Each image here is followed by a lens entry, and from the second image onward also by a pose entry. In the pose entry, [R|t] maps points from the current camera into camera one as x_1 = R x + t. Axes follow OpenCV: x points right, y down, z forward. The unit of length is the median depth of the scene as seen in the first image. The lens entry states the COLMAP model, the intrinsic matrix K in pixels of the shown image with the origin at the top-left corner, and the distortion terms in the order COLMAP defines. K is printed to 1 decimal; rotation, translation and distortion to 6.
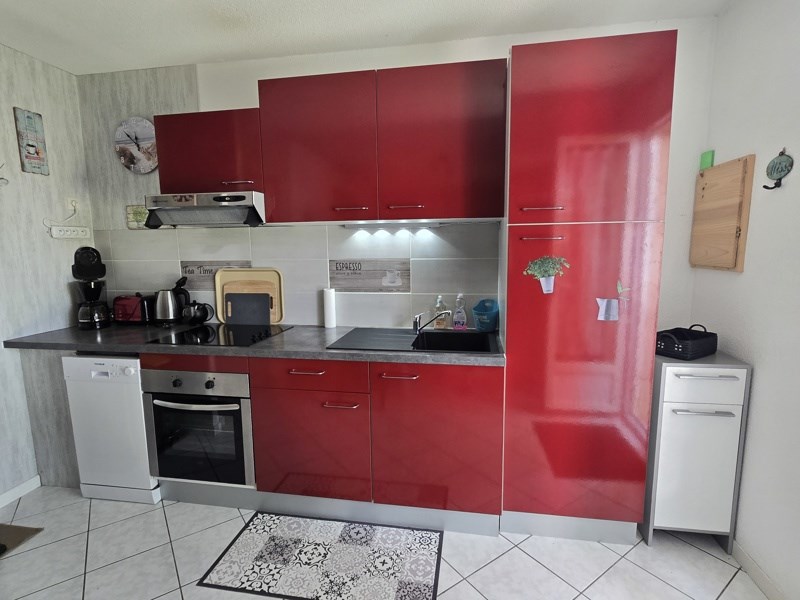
lens RADIAL K [[415.3, 0, 379.9], [0, 415.3, 308.3], [0, 0, 1]] dist [-0.002130, -0.000596]
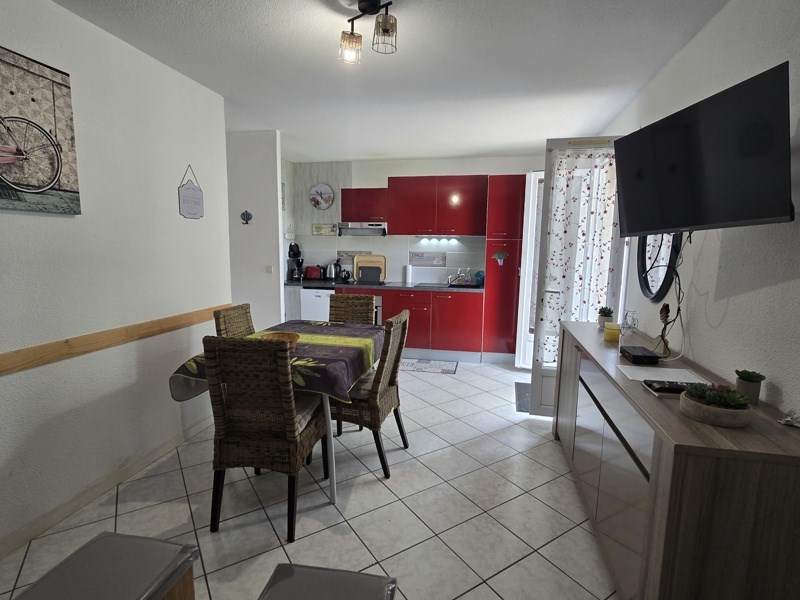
lens RADIAL K [[415.3, 0, 402.3], [0, 415.3, 300.0], [0, 0, 1]] dist [-0.002130, -0.000596]
pose [[0.999623, 0.026427, -0.007398, -0.131984], [-0.026558, 0.999483, -0.018119, 0.171246], [0.006915, 0.018309, 0.999808, -1.136913]]
